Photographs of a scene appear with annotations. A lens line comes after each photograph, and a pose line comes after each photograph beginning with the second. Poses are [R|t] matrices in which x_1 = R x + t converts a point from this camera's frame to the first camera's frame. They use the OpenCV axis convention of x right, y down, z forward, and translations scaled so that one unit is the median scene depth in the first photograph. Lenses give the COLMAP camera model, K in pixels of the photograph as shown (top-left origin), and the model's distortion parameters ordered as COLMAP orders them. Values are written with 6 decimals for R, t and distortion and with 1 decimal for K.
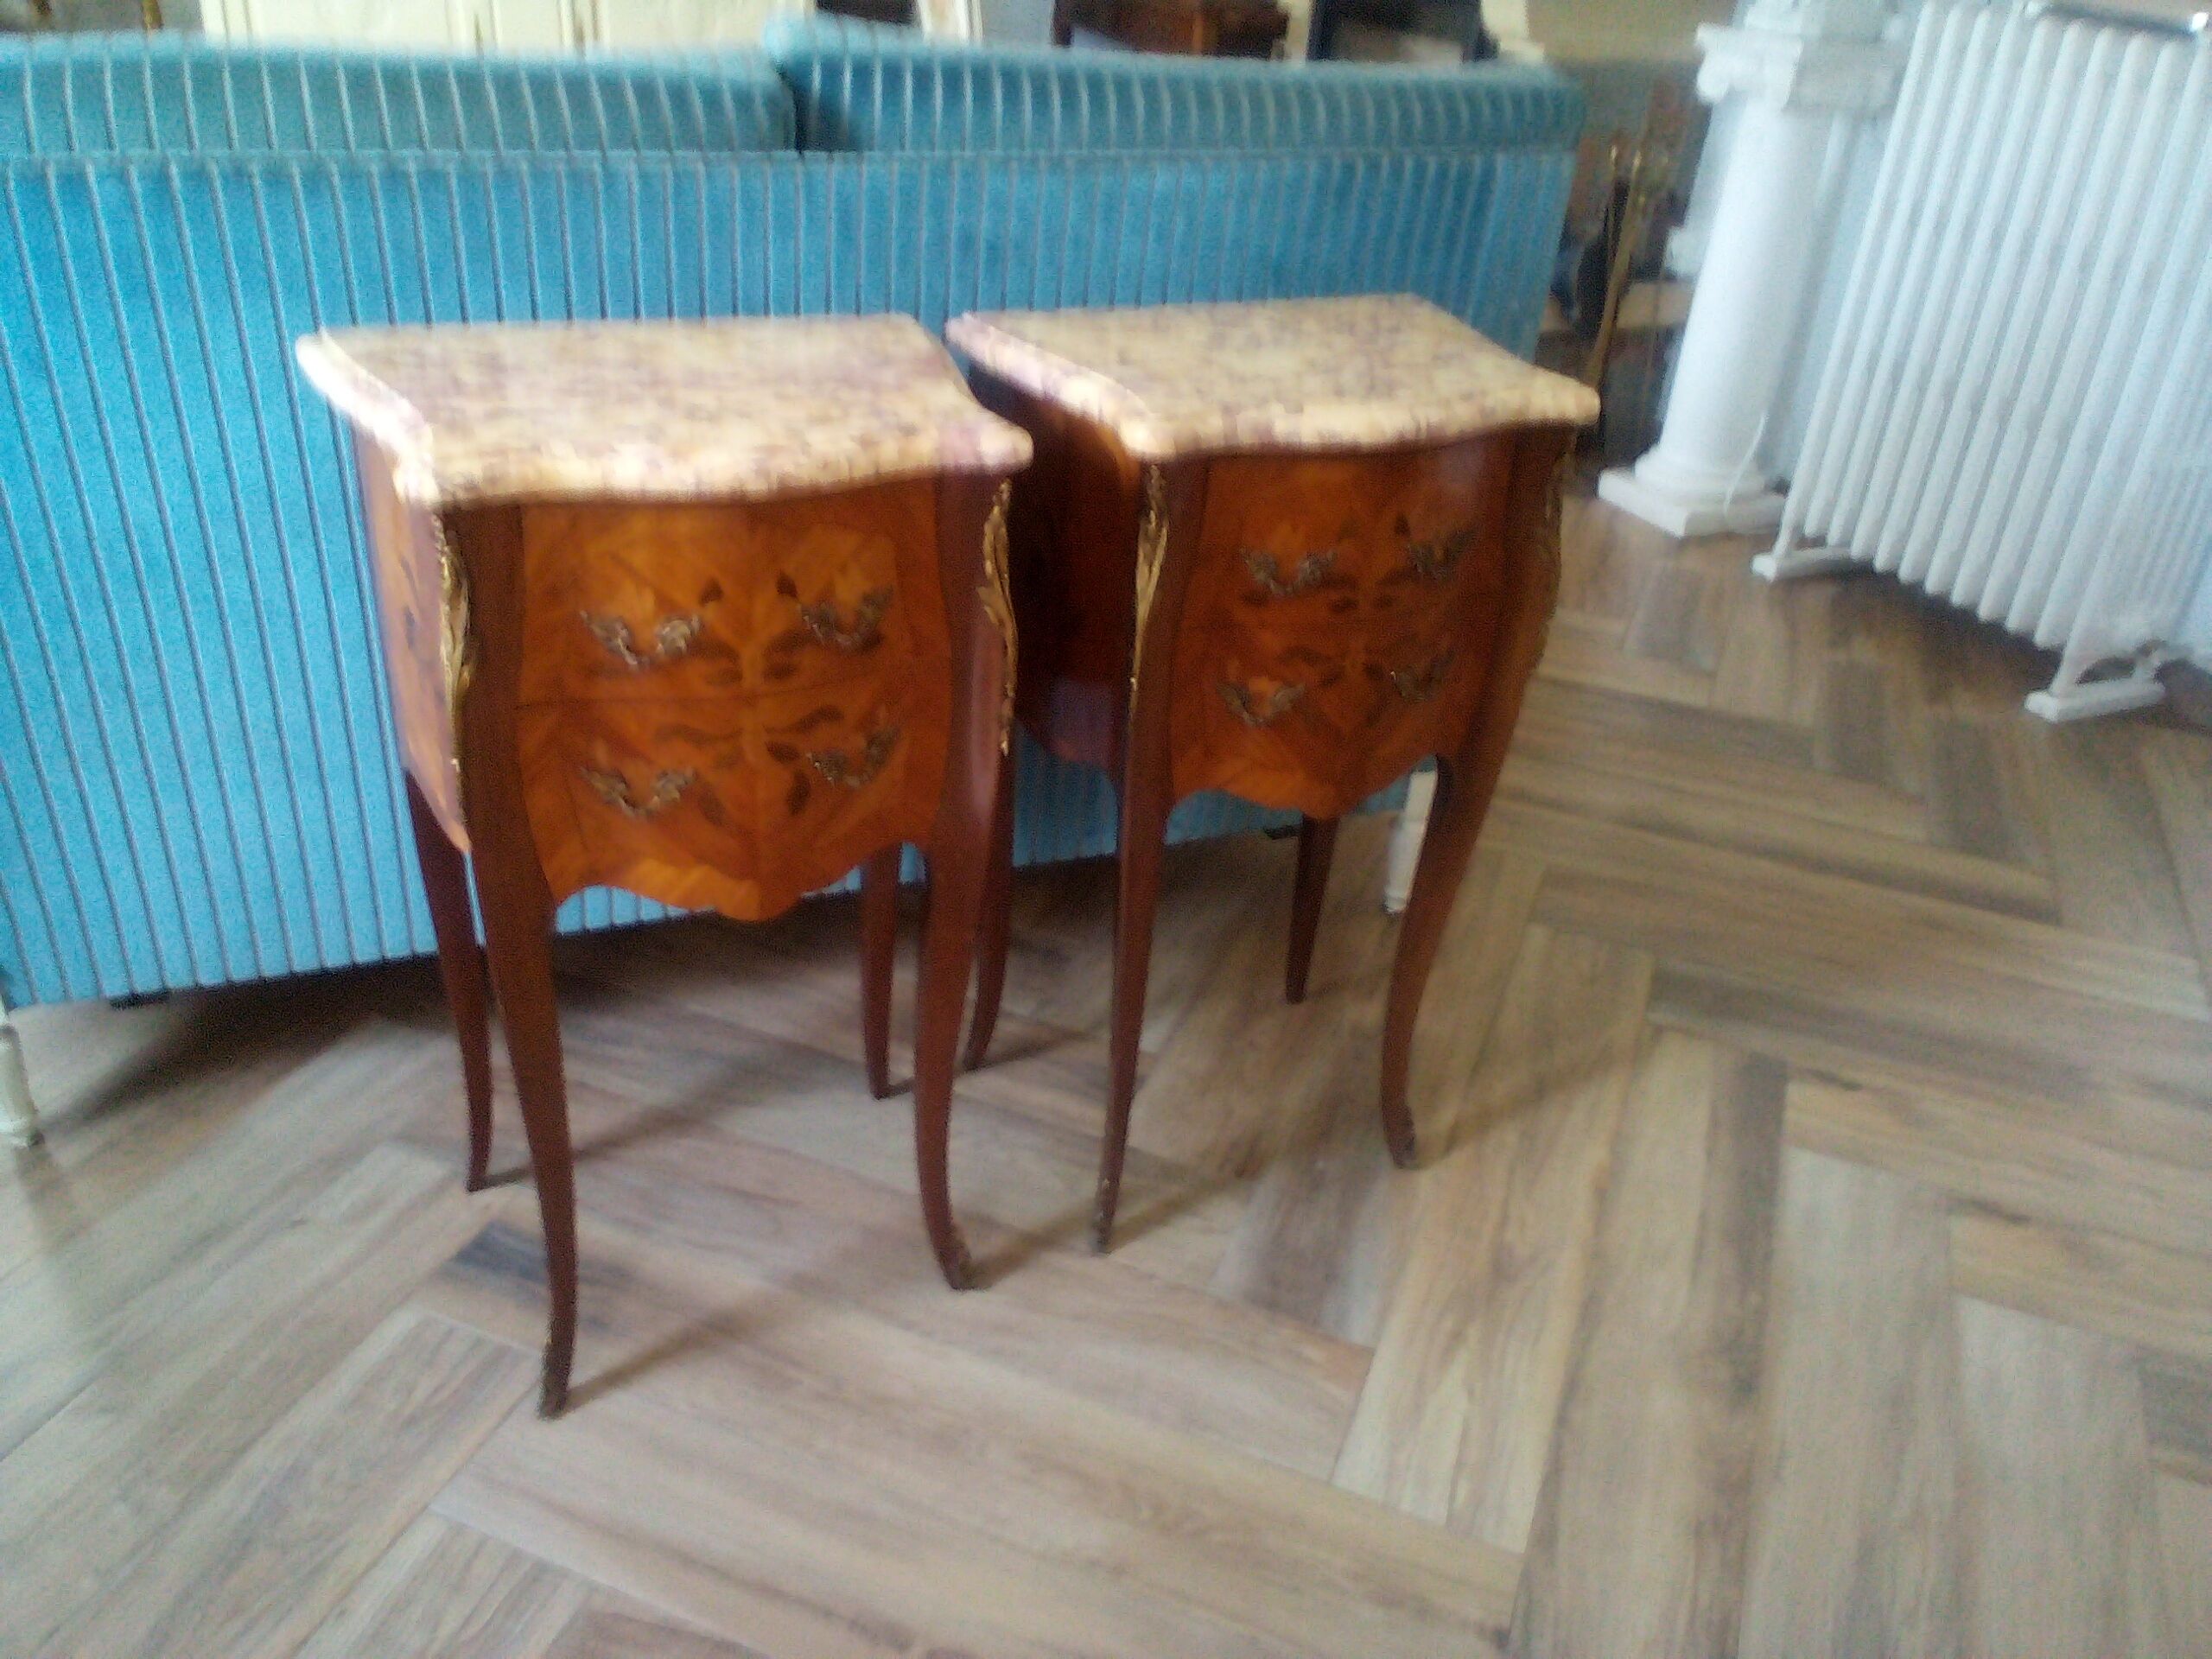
lens RADIAL K [[1738.1, 0, 1080.1], [0, 1738.1, 835.0], [0, 0, 1]] dist [0.110074, -0.164275]
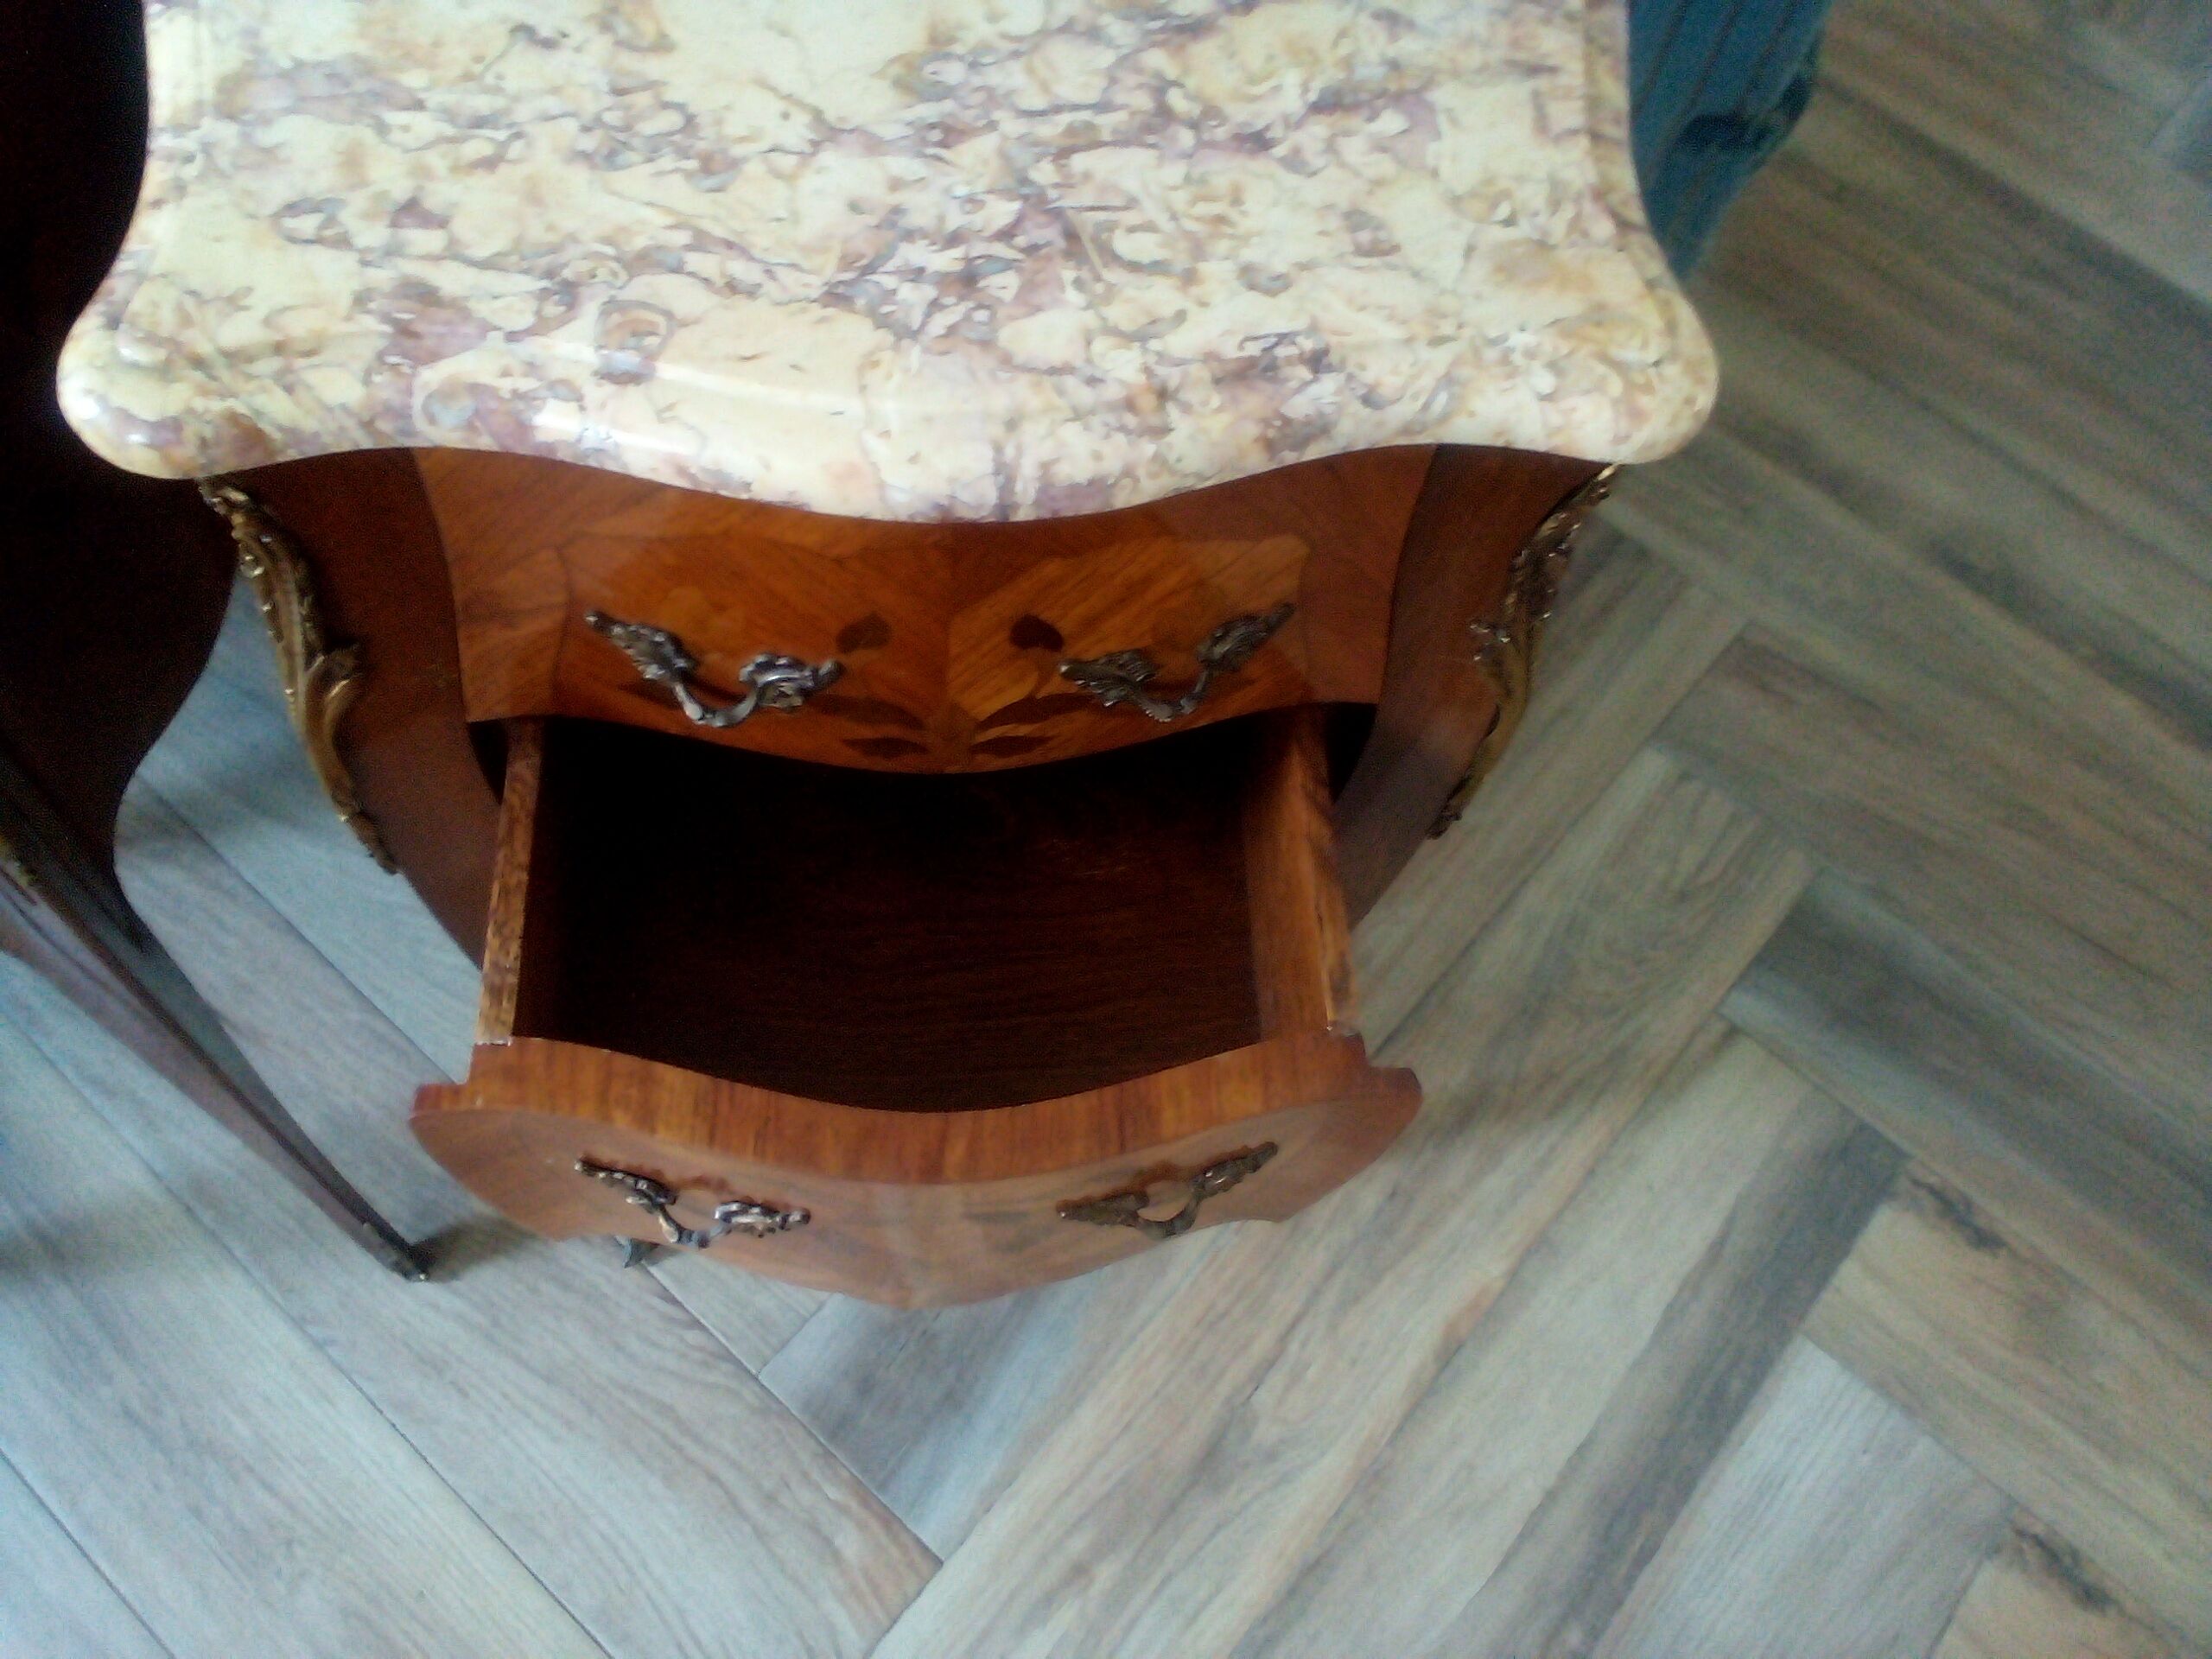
lens RADIAL K [[1738.1, 0, 1080.1], [0, 1738.1, 835.0], [0, 0, 1]] dist [0.110074, -0.164275]
pose [[0.946580, 0.294977, -0.130290, 0.225365], [-0.185151, 0.827959, 0.529342, -0.299907], [0.264018, -0.476941, 0.838345, 0.593798]]
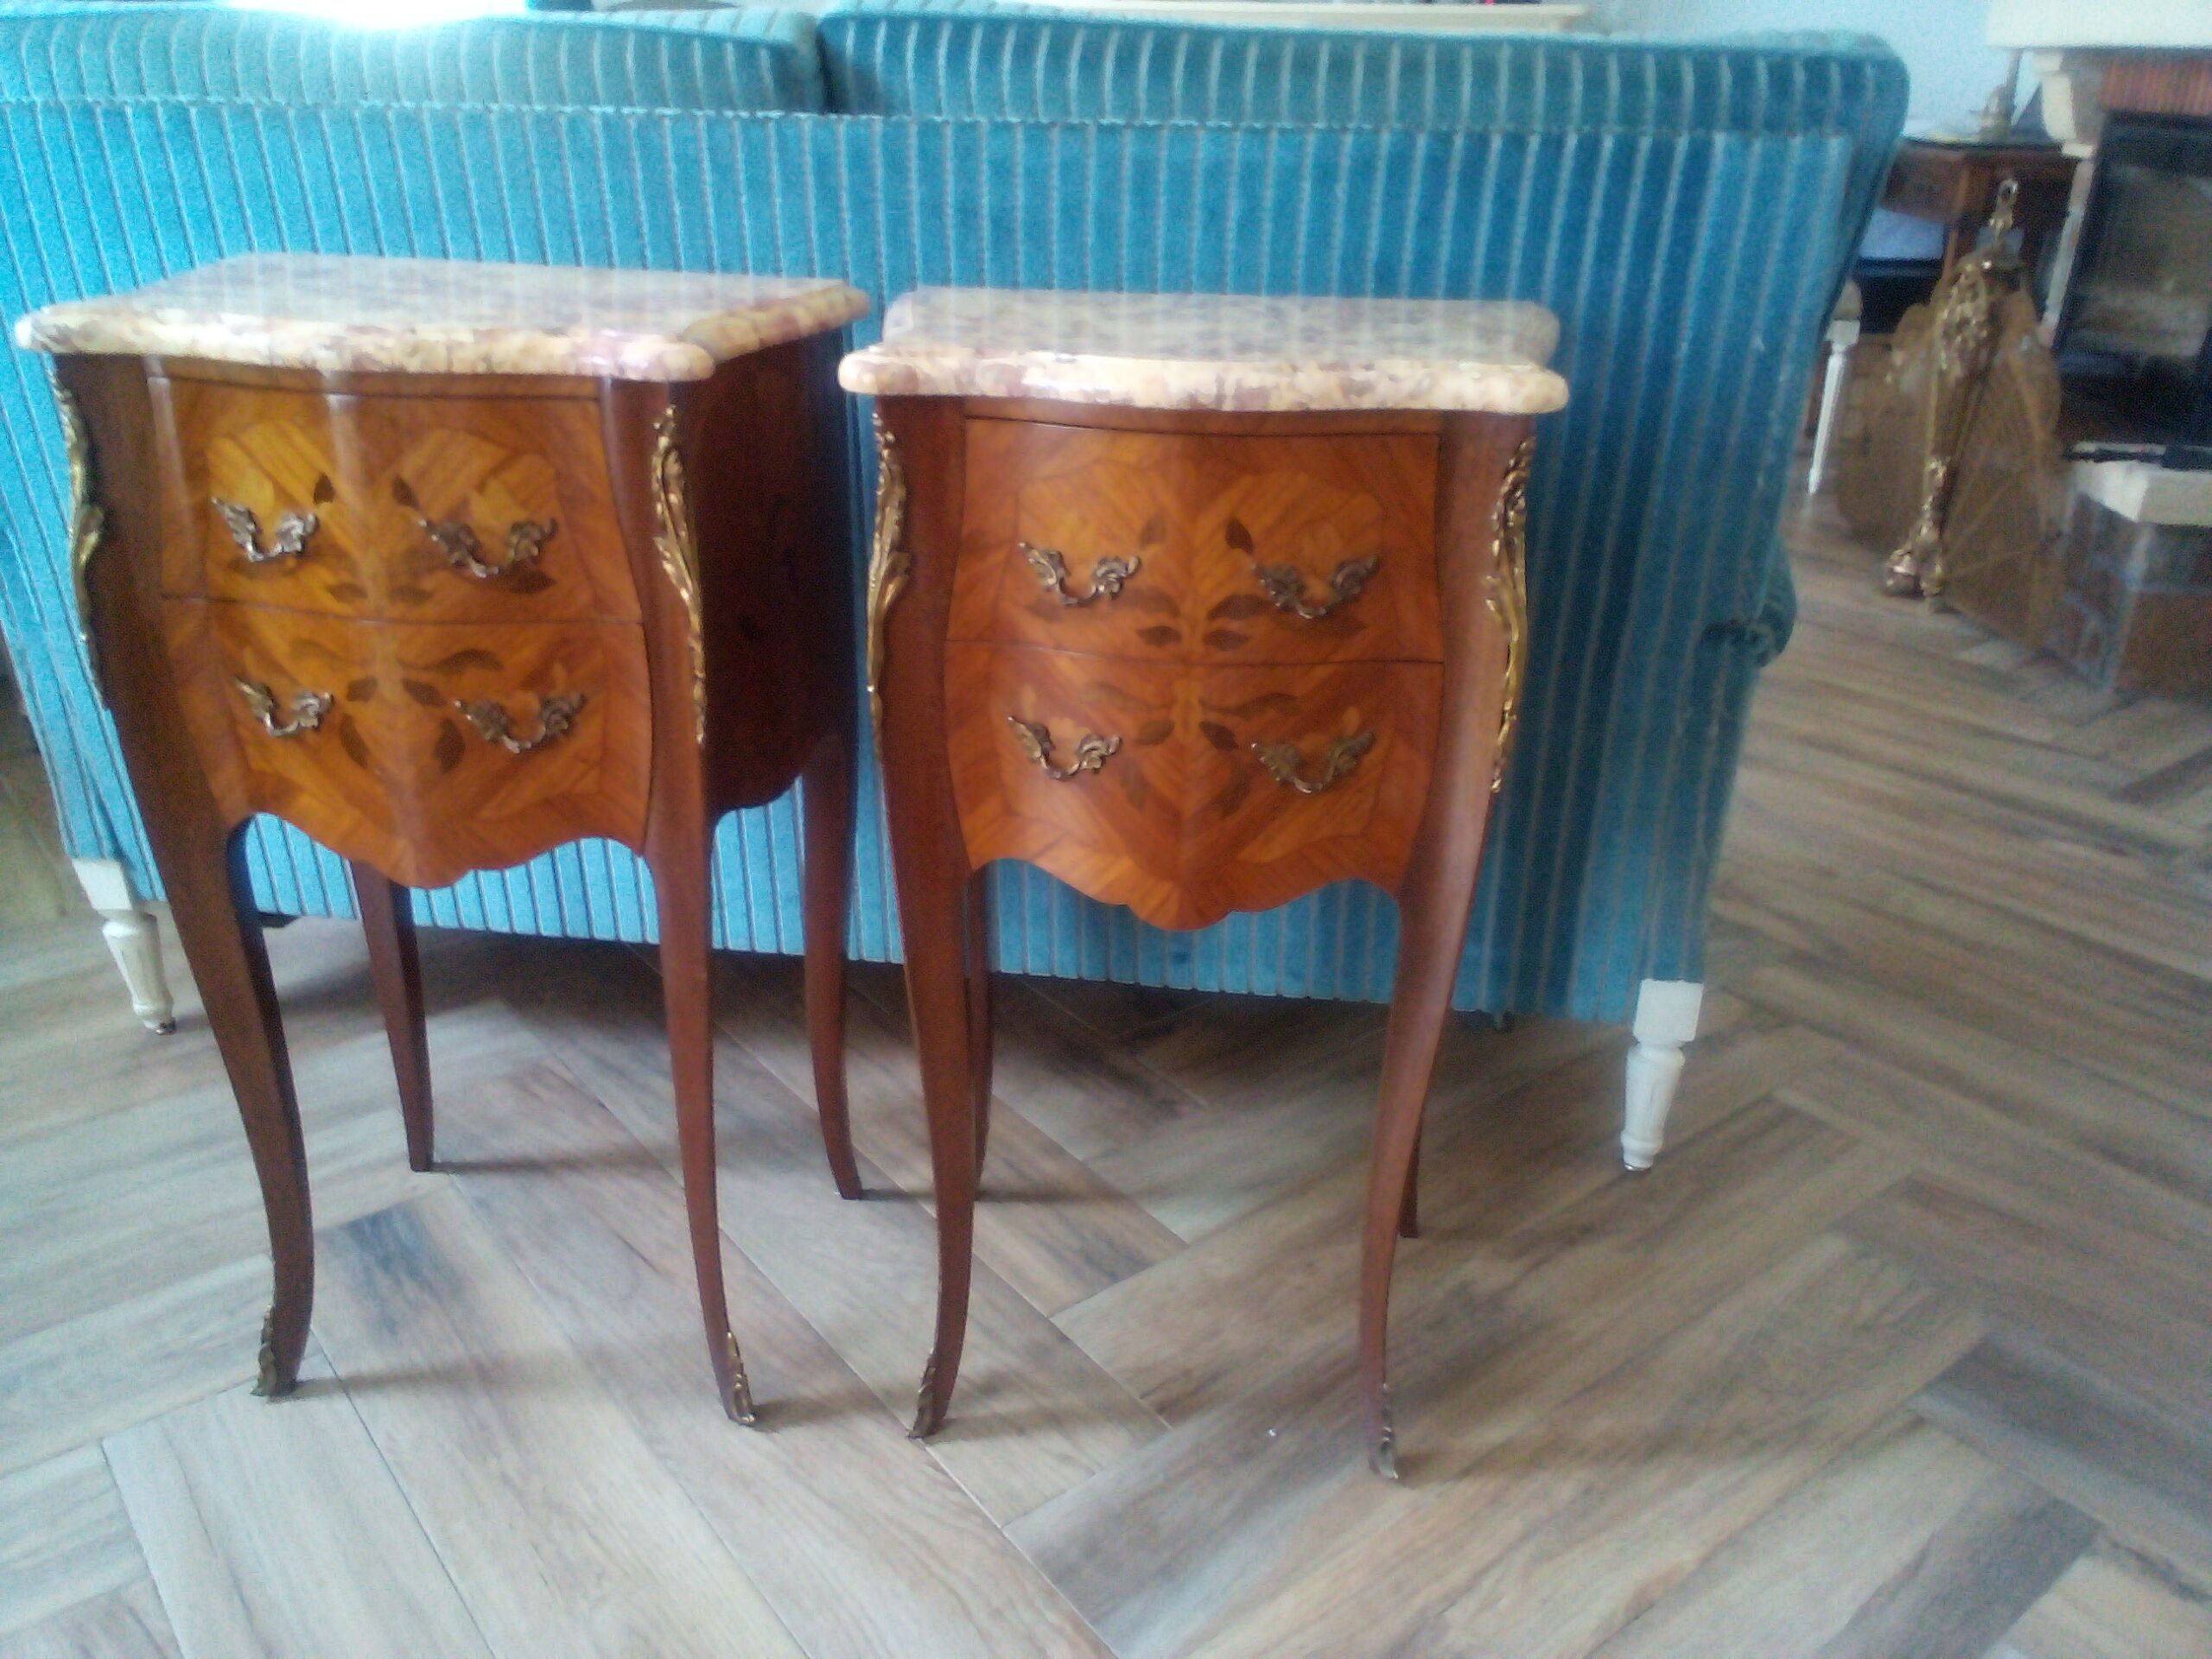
lens RADIAL K [[1738.1, 0, 1080.1], [0, 1738.1, 835.0], [0, 0, 1]] dist [0.110074, -0.164275]
pose [[0.866115, 0.157653, -0.474332, 0.438692], [-0.213555, 0.974700, -0.065985, 0.008351], [0.451929, 0.158446, 0.877870, 0.304105]]
